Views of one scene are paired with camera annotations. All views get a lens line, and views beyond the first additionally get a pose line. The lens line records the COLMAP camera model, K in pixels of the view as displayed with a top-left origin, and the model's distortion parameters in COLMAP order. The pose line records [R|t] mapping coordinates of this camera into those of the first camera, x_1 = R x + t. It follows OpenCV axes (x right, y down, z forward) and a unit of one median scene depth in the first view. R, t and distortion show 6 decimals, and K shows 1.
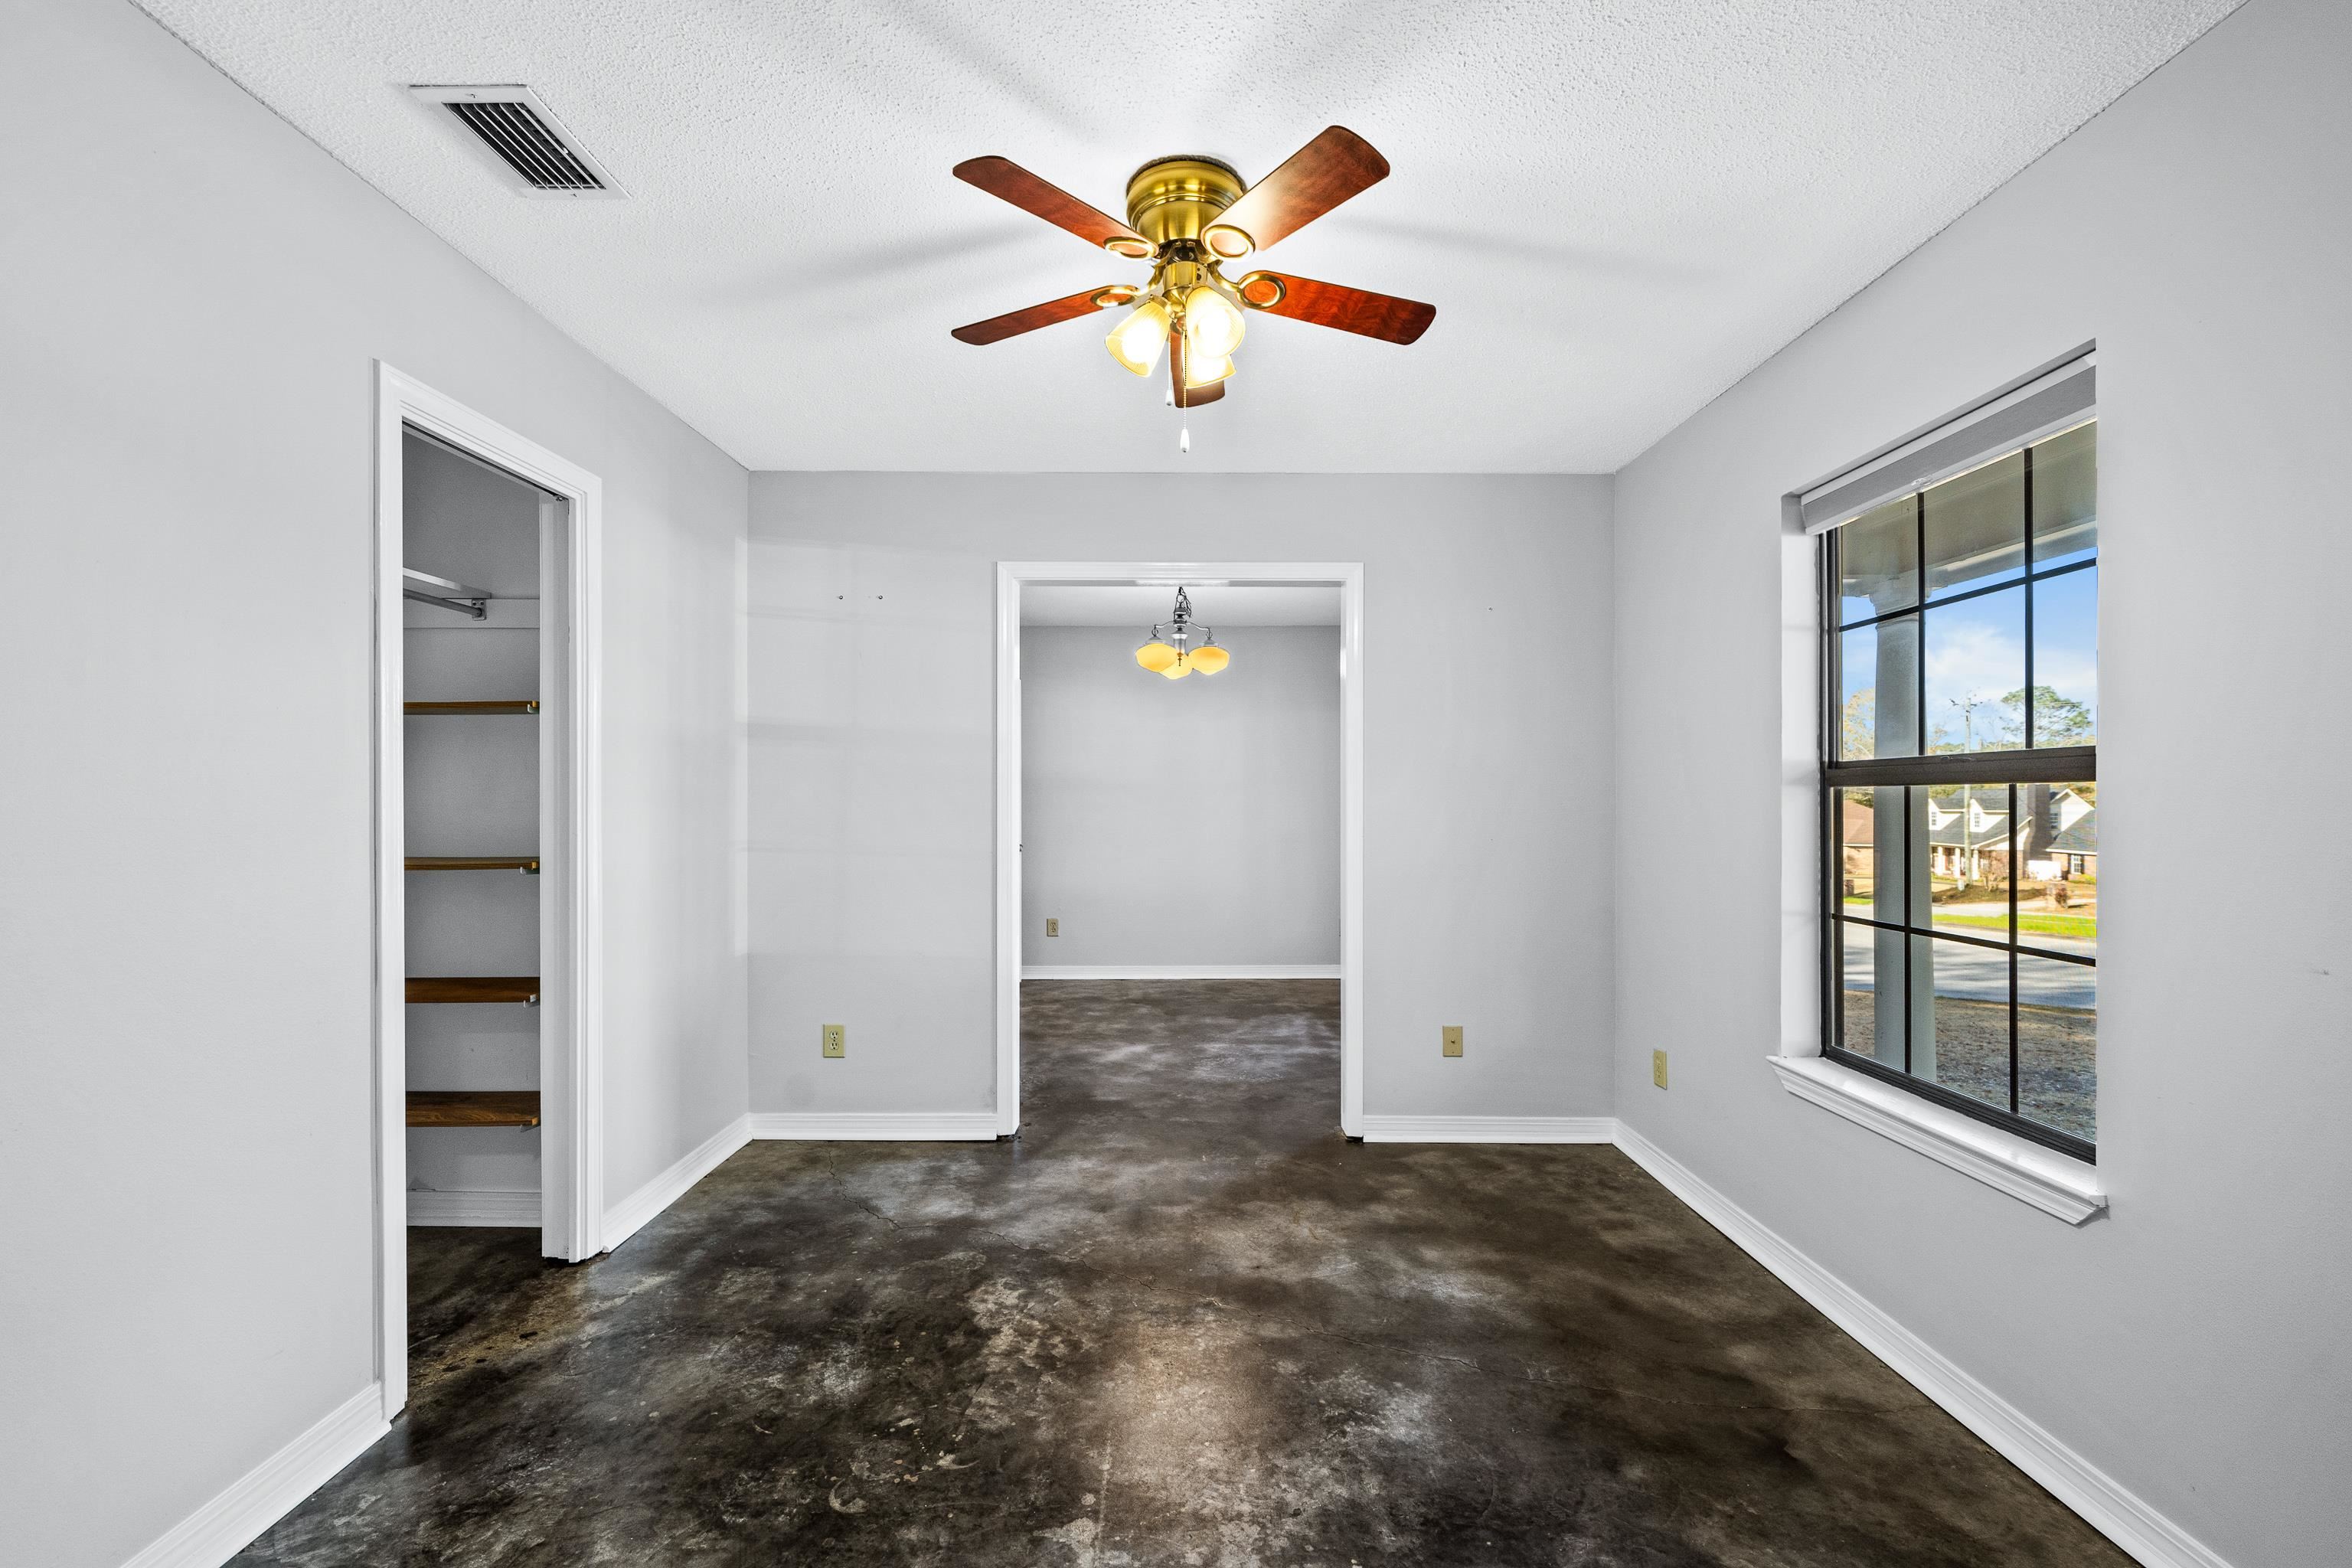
lens RADIAL K [[960.4, 0, 1167.6], [0, 960.4, 799.6], [0, 0, 1]] dist [0.001839, -0.000495]
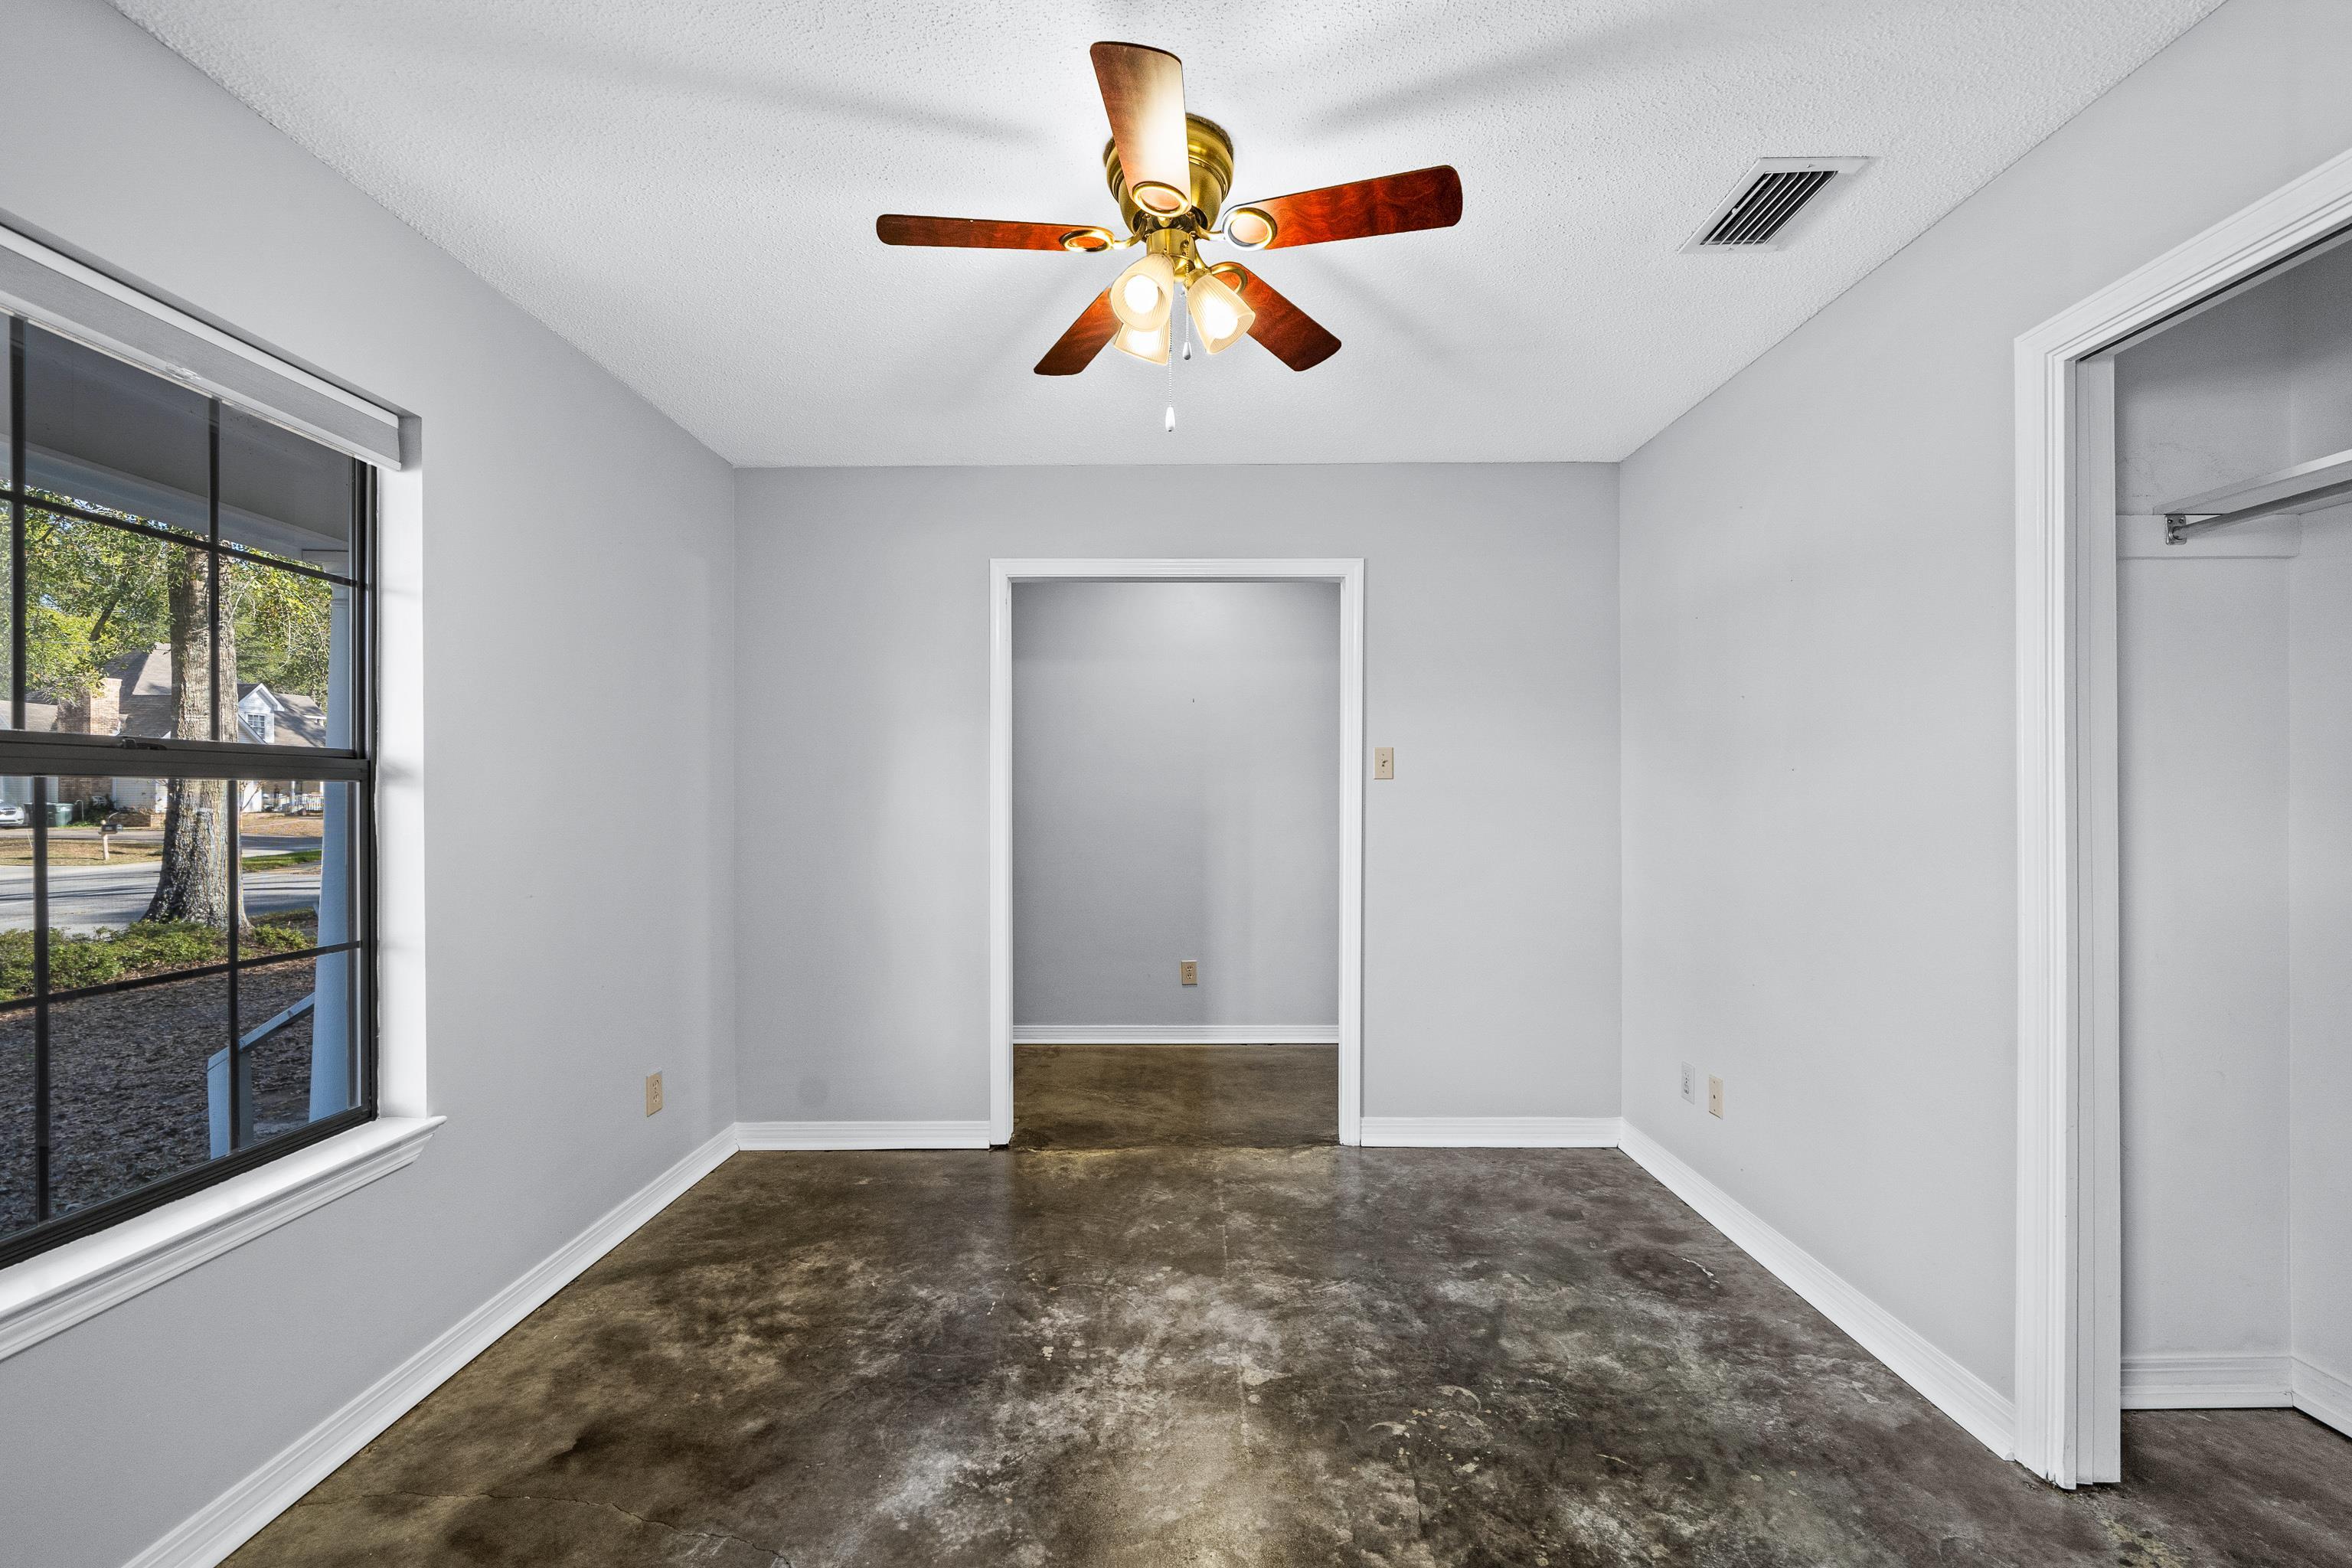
lens RADIAL K [[960.4, 0, 1171.2], [0, 960.4, 792.9], [0, 0, 1]] dist [0.001839, -0.000495]
pose [[-0.999999, 0.000118, -0.001609, 0.019086], [0.000129, 0.999974, -0.007190, 0.000739], [0.001608, -0.007190, -0.999973, 2.026466]]
